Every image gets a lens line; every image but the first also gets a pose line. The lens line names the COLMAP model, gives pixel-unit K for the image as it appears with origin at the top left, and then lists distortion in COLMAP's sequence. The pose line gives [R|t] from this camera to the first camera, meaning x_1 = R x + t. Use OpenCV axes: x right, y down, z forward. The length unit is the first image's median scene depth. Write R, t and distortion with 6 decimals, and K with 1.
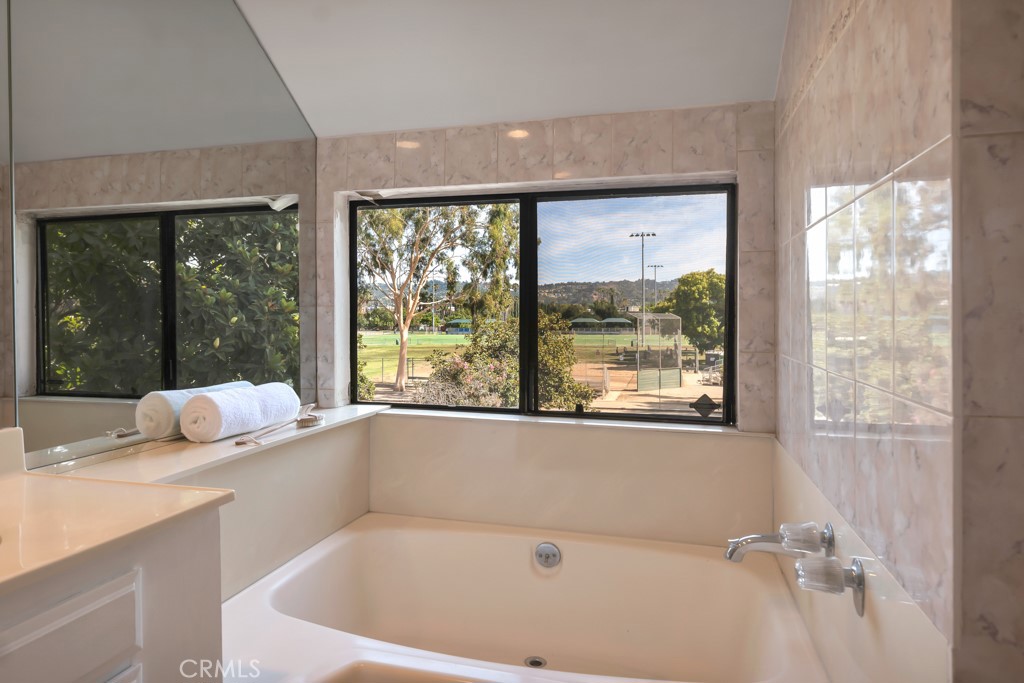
lens RADIAL K [[609.7, 0, 512.1], [0, 609.7, 336.8], [0, 0, 1]] dist [-0.001276, -0.000926]
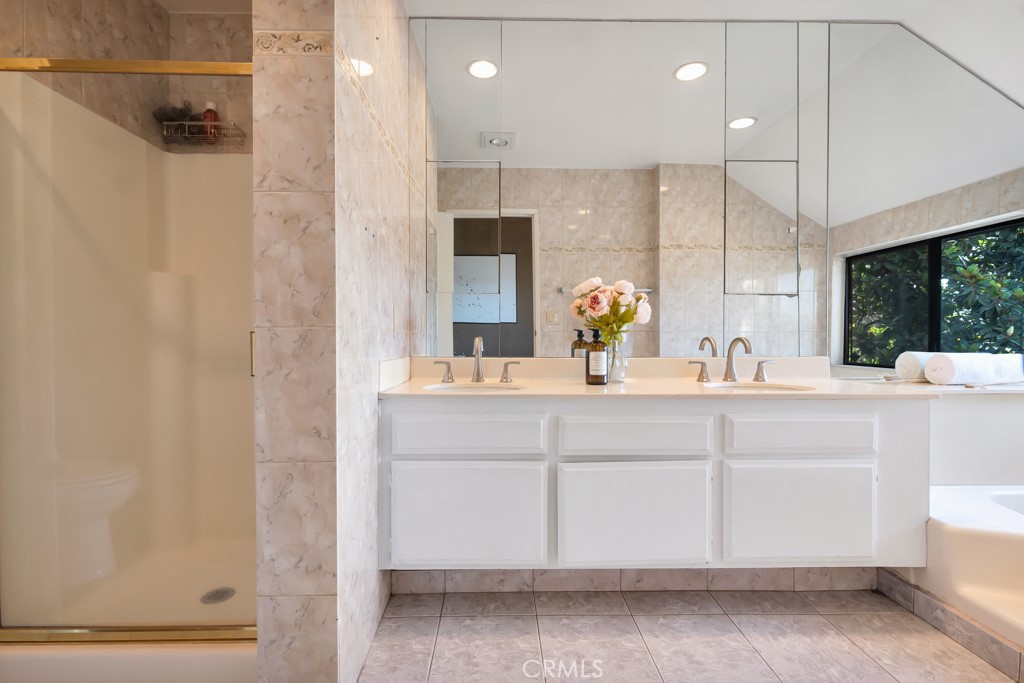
lens RADIAL K [[459.9, 0, 512.0], [0, 459.9, 341.5], [0, 0, 1]] dist [0.004305, -0.000340]
pose [[0.268670, 0.014244, -0.963127, 0.212980], [-0.021974, 0.999721, 0.008655, 0.050037], [0.962981, 0.018839, 0.268908, -0.238896]]
